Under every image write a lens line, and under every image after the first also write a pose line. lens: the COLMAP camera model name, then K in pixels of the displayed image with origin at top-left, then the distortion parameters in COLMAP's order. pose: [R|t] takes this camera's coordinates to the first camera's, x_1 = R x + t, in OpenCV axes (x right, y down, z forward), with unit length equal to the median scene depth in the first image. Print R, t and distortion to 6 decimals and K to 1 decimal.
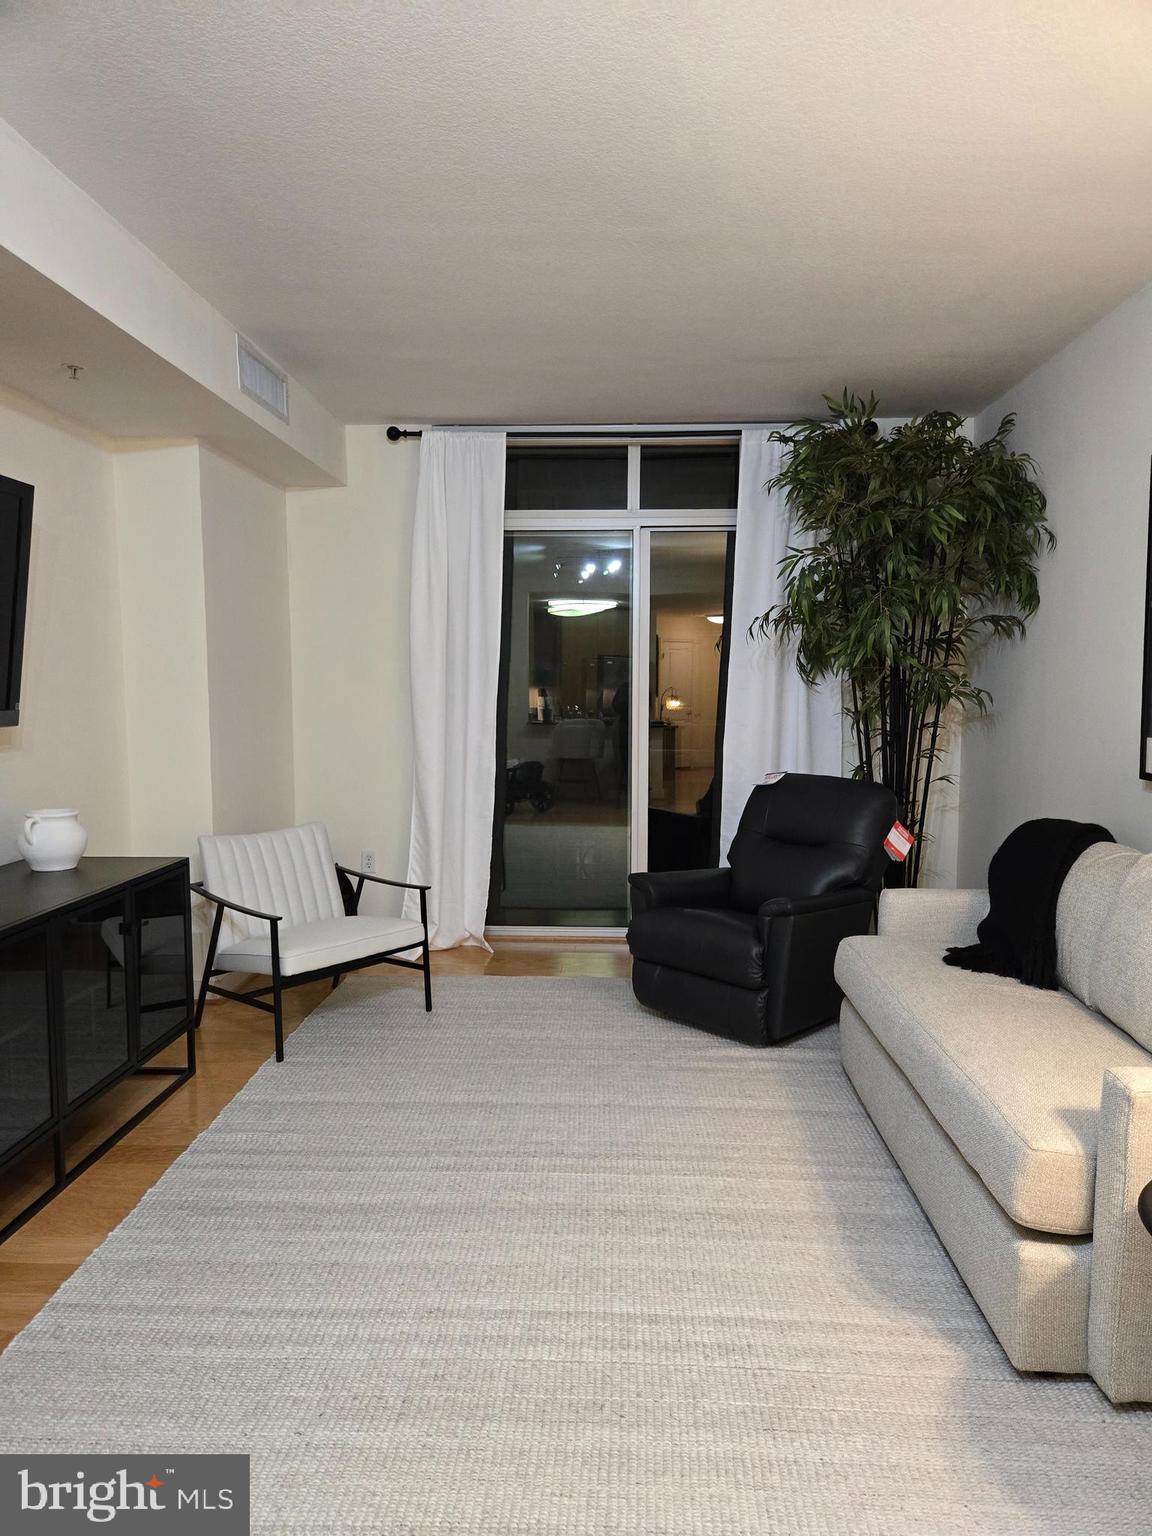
lens RADIAL K [[1026.7, 0, 583.0], [0, 1026.7, 775.3], [0, 0, 1]] dist [0.073319, -0.058496]
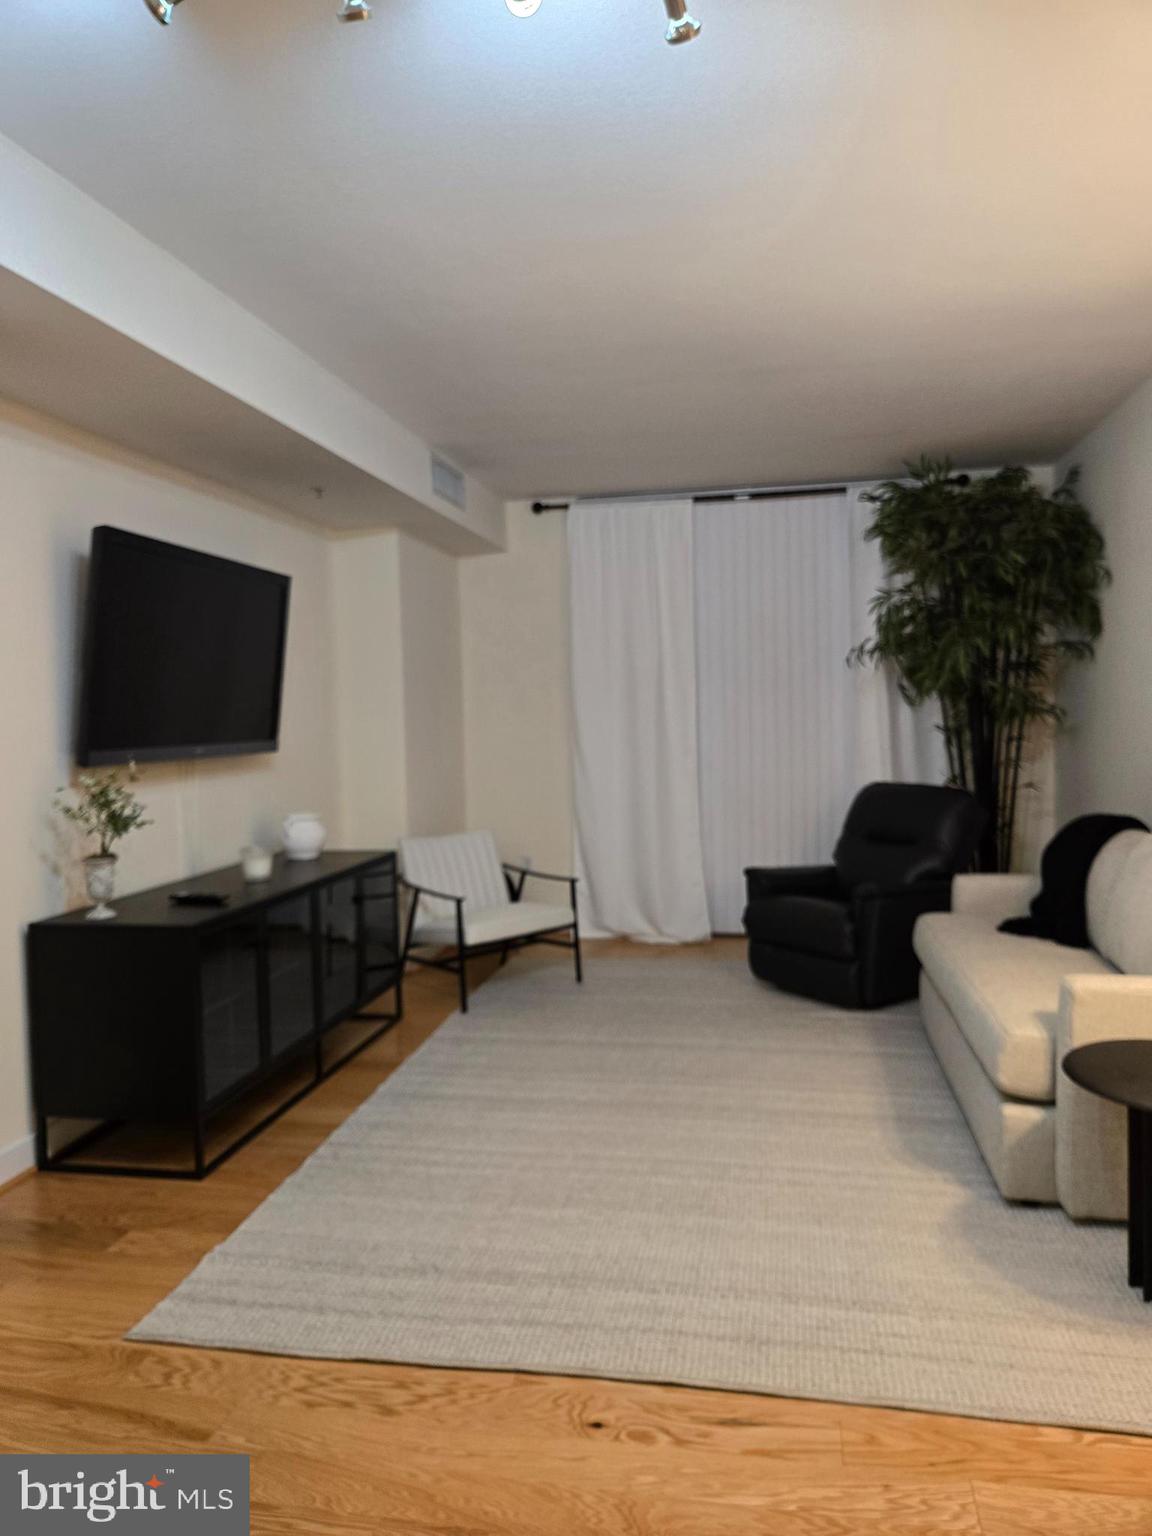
lens RADIAL K [[1026.7, 0, 583.0], [0, 1026.7, 775.3], [0, 0, 1]] dist [0.073319, -0.058496]
pose [[0.989872, -0.015903, -0.141067, 0.035168], [0.012248, 0.999567, -0.026738, 0.021131], [0.141432, 0.024739, 0.989639, -0.241892]]
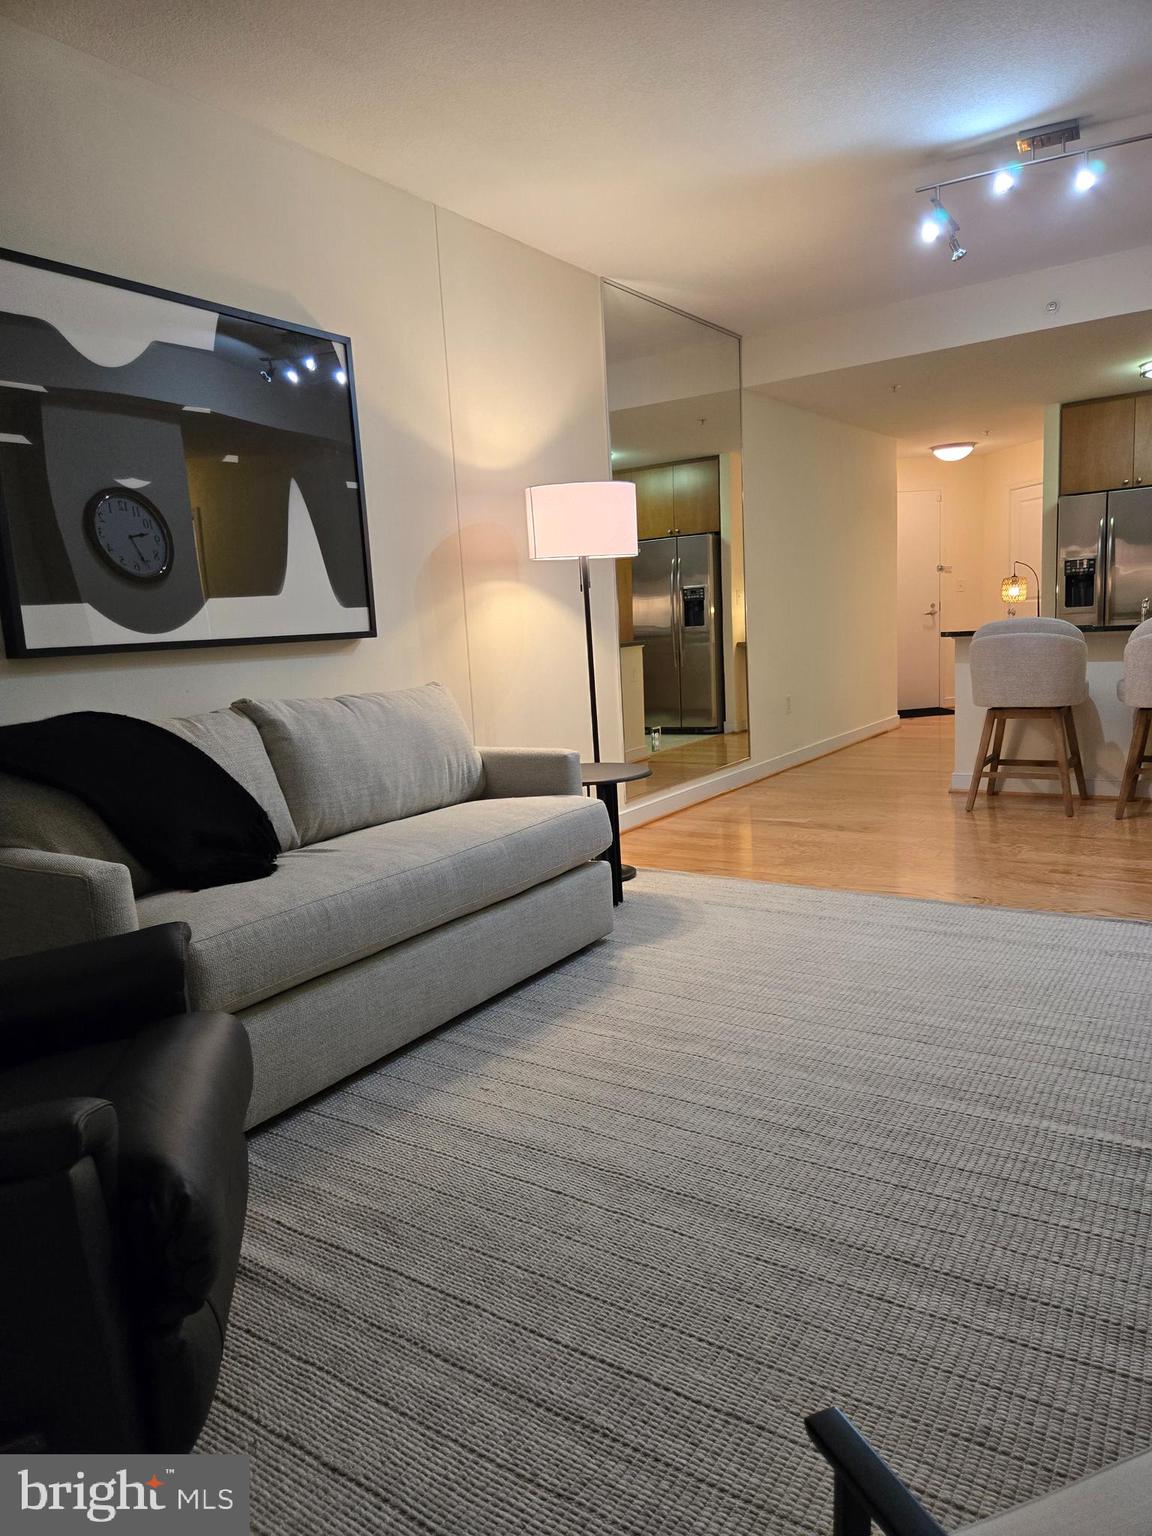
lens RADIAL K [[1026.7, 0, 583.0], [0, 1026.7, 775.3], [0, 0, 1]] dist [0.073319, -0.058496]
pose [[-0.856545, -0.035464, 0.514852, -0.222807], [0.098406, 0.968107, 0.230400, -0.045066], [-0.506603, 0.248013, -0.825738, 1.269292]]
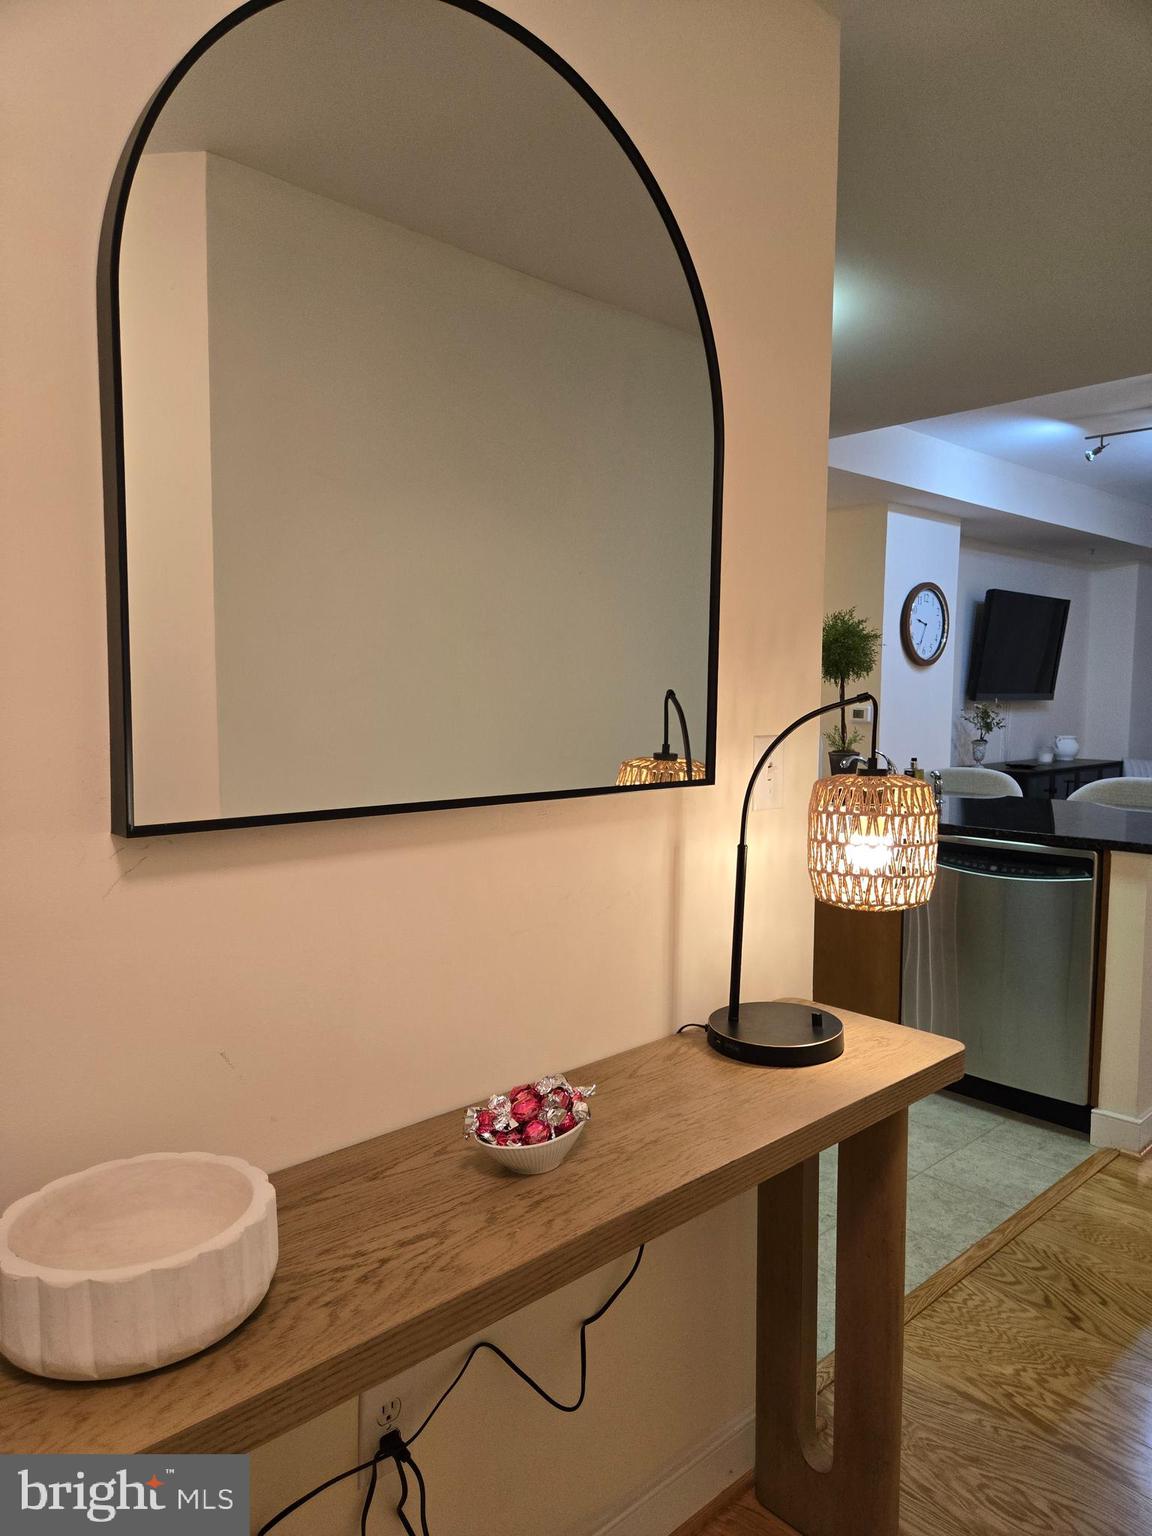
lens RADIAL K [[1026.7, 0, 583.0], [0, 1026.7, 775.3], [0, 0, 1]] dist [0.073319, -0.058496]
pose [[0.719695, 0.064651, -0.691274, 0.310854], [-0.069134, 0.997380, 0.021303, 0.133740], [0.690840, 0.032459, 0.722279, -1.320721]]
